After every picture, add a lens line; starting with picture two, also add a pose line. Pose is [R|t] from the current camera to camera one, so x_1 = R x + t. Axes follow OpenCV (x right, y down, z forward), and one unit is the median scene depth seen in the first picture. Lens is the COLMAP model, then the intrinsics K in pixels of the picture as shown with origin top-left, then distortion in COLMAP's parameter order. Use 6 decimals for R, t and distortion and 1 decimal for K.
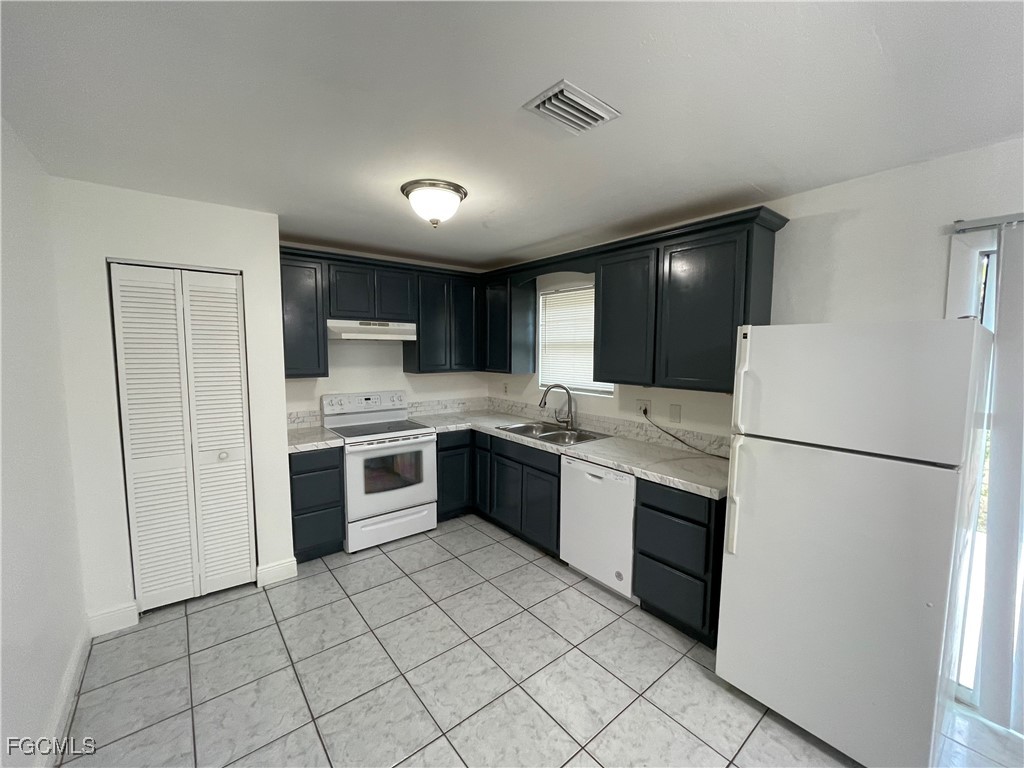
lens RADIAL K [[414.1, 0, 511.0], [0, 414.1, 383.3], [0, 0, 1]] dist [-0.000085, -0.001434]
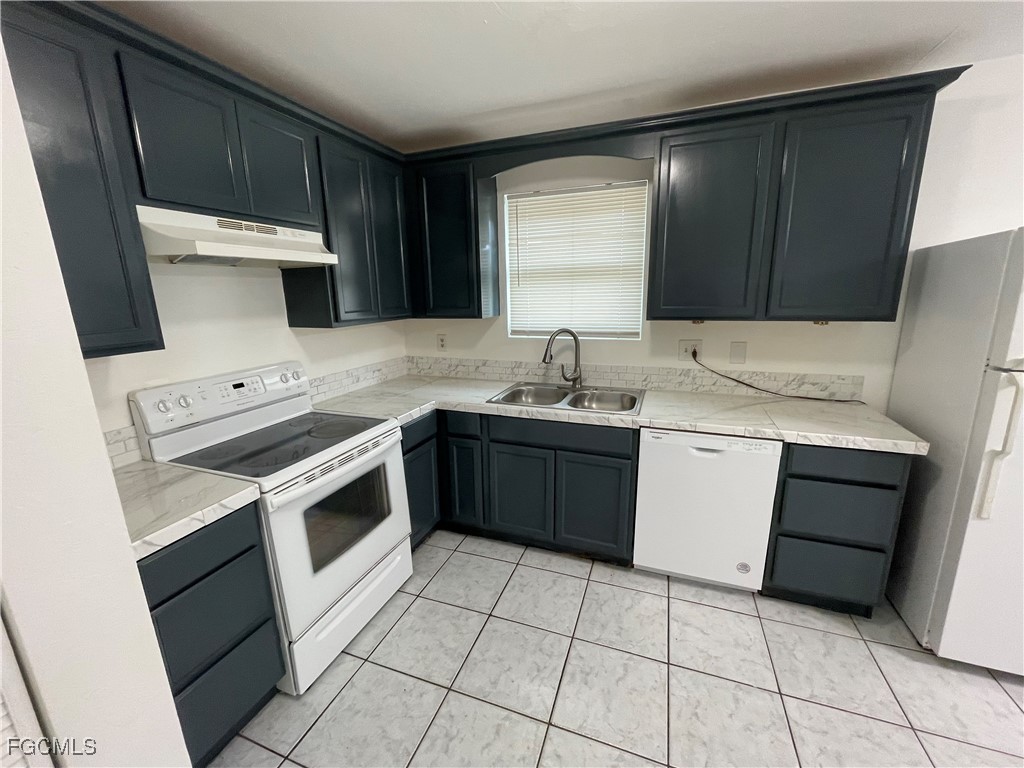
lens RADIAL K [[414.1, 0, 513.3], [0, 414.1, 384.2], [0, 0, 1]] dist [-0.000085, -0.001434]
pose [[0.861087, -0.137336, 0.489558, -0.333591], [0.070269, 0.985735, 0.152931, -0.018483], [-0.503578, -0.097286, 0.858455, 0.437250]]
